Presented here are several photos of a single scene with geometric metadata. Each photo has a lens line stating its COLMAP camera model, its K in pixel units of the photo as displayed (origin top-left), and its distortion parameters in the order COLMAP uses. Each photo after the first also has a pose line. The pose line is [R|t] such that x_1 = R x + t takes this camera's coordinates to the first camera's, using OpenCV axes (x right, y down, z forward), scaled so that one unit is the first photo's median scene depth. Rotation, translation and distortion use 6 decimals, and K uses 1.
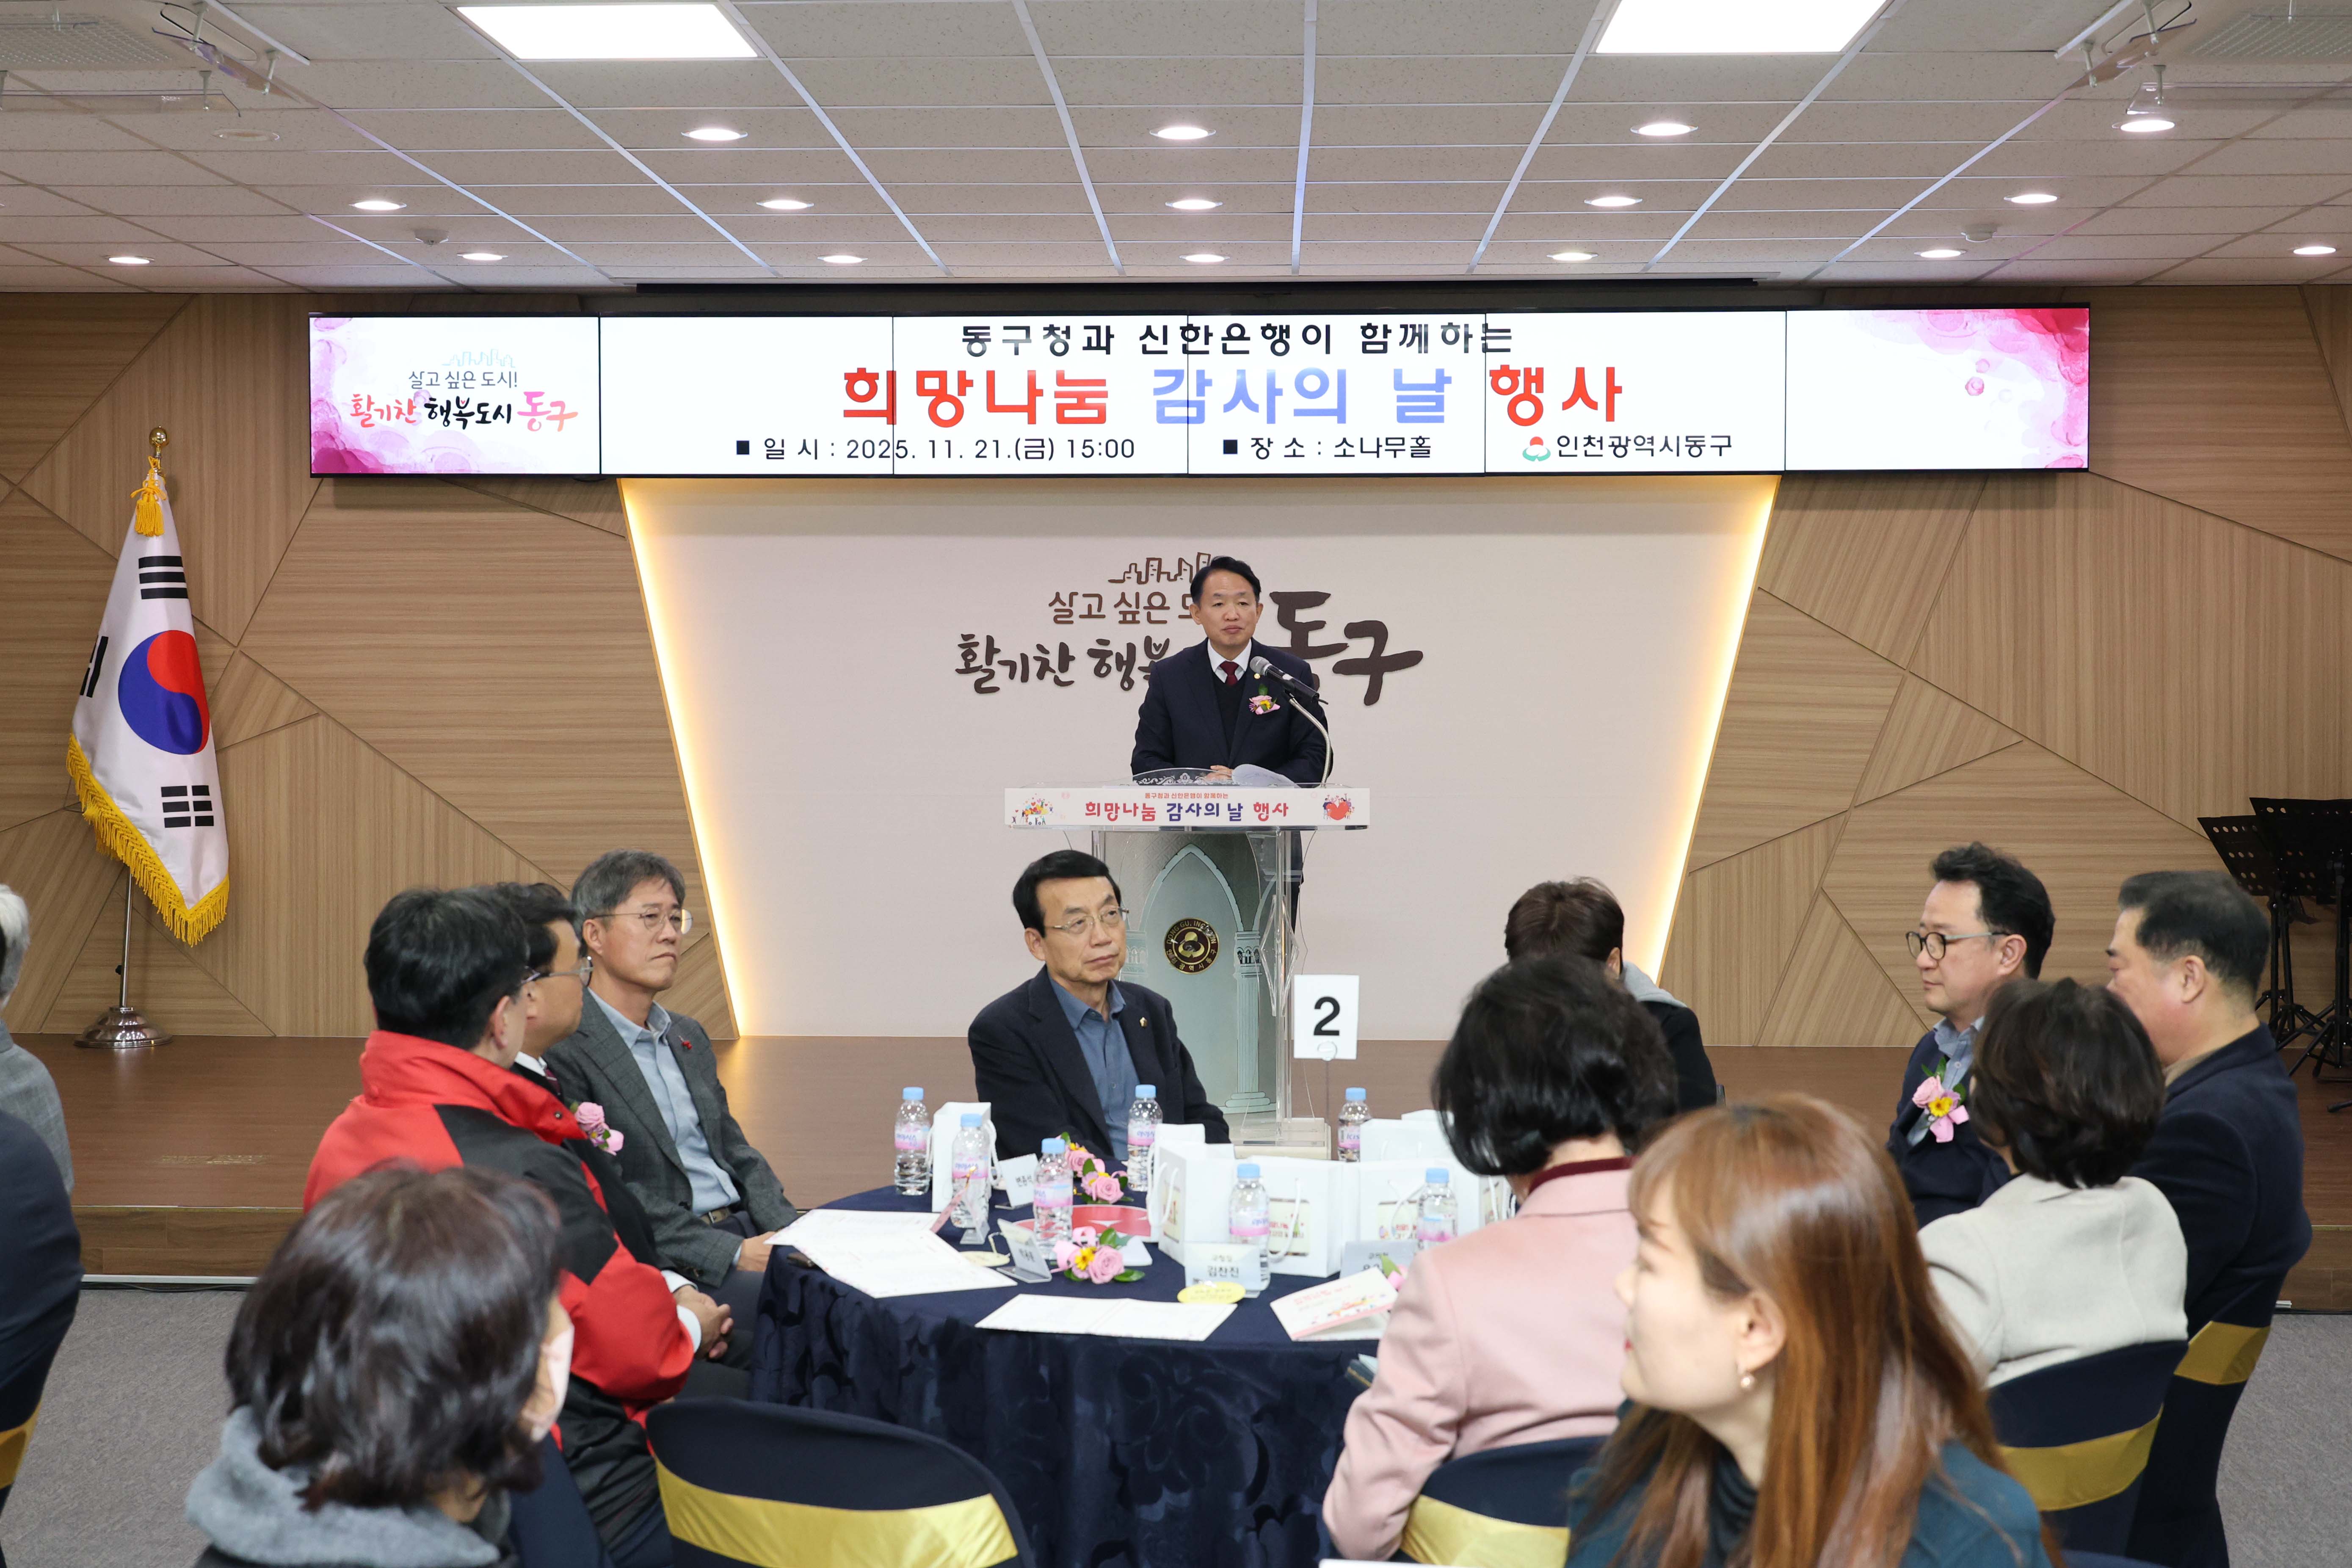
lens RADIAL K [[2773.8, 0, 1147.0], [0, 2773.8, 745.0], [0, 0, 1]] dist [-0.004560, -0.035387]
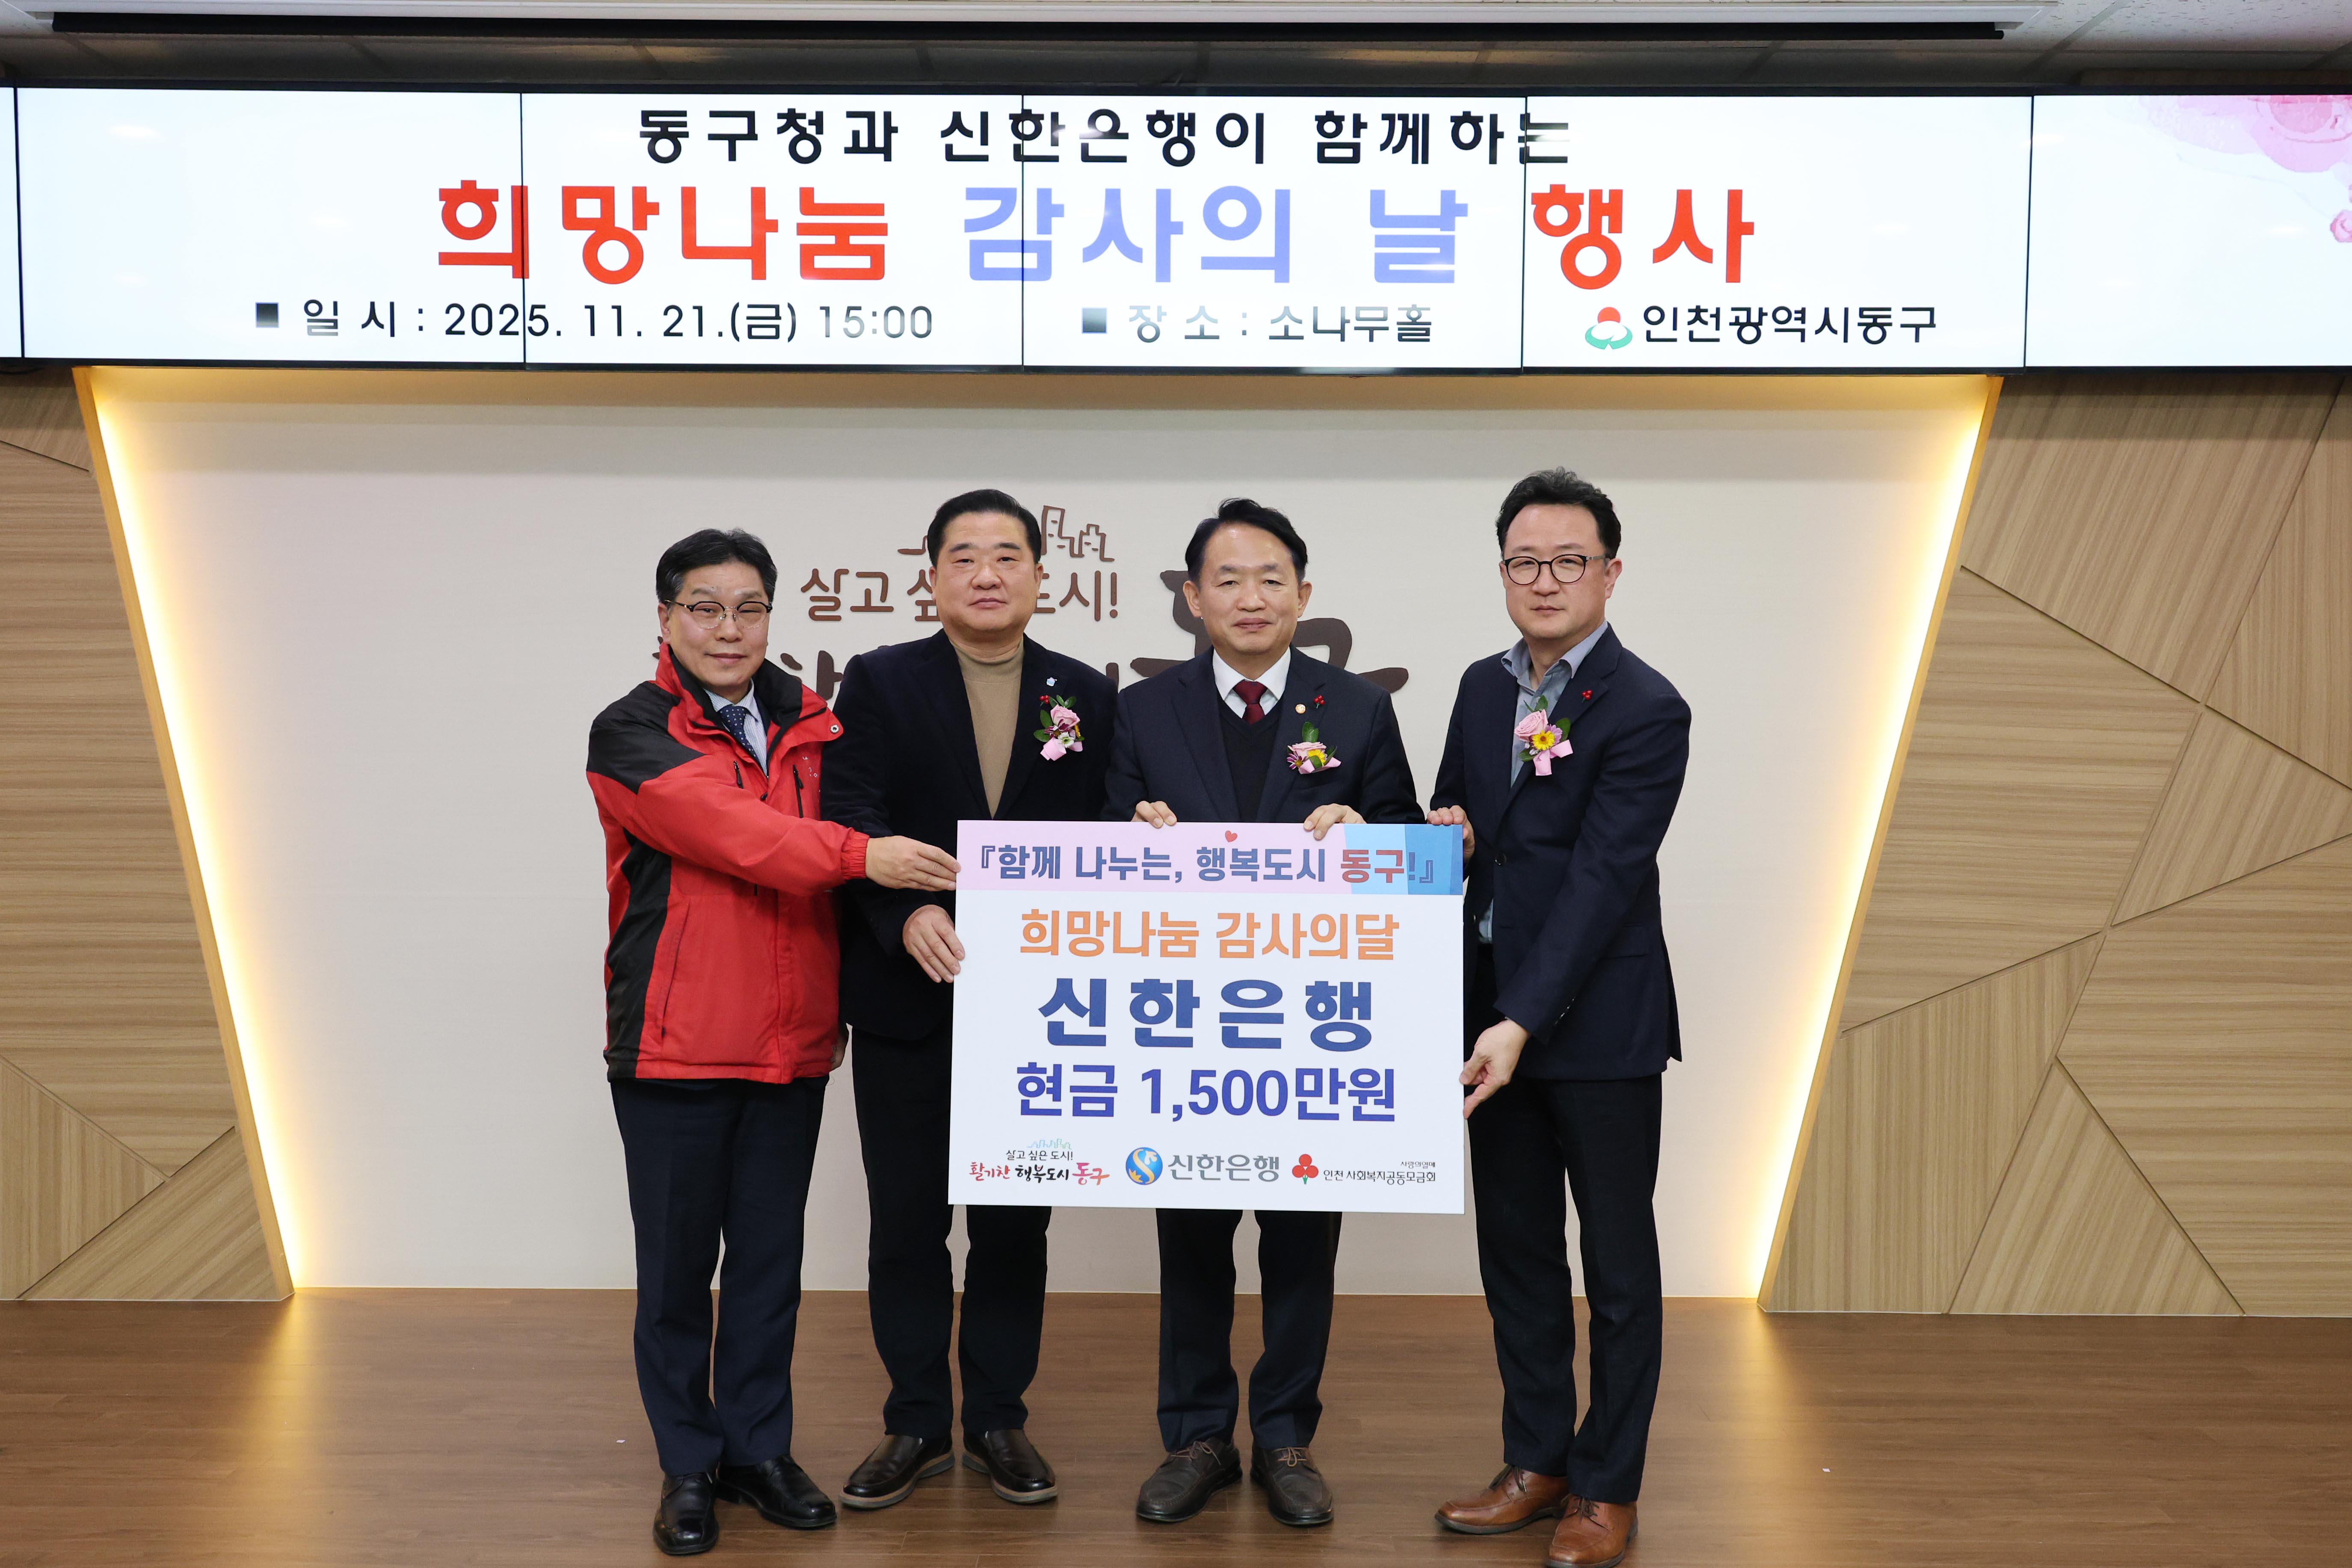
lens RADIAL K [[2010.0, 0, 1176.0], [0, 2010.0, 784.0], [0, 0, 1]] dist [0.004334, 0.013566]
pose [[0.999109, 0.003438, 0.042061, 0.029545], [-0.004020, 0.999897, 0.013766, -0.014388], [-0.042009, -0.013922, 0.999020, 0.565251]]
